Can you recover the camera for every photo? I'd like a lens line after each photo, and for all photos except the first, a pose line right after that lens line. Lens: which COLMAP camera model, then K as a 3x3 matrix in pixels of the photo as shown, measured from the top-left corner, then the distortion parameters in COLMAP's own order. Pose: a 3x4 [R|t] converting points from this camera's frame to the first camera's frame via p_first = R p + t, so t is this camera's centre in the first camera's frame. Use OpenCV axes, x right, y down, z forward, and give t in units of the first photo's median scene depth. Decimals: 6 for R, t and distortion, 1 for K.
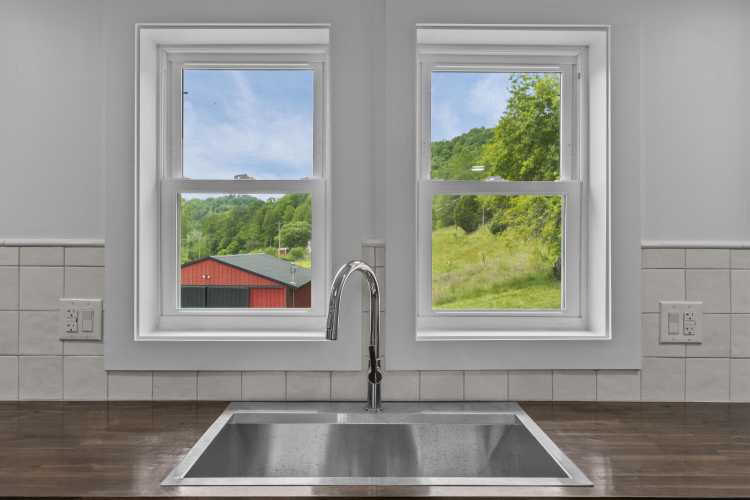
lens RADIAL K [[572.9, 0, 375.0], [0, 572.9, 250.0], [0, 0, 1]] dist [-0.059855, -0.000093]
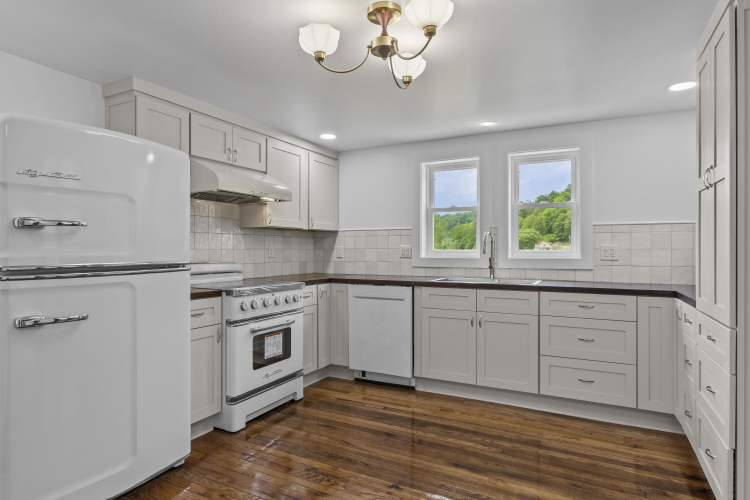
lens RADIAL K [[435.9, 0, 375.0], [0, 435.9, 250.0], [0, 0, 1]] dist [0.000261, 0.001329]
pose [[0.891125, -0.004832, -0.453731, 0.491388], [0.002672, 0.999982, -0.005403, 0.125494], [0.453749, 0.003603, 0.891122, -1.381651]]
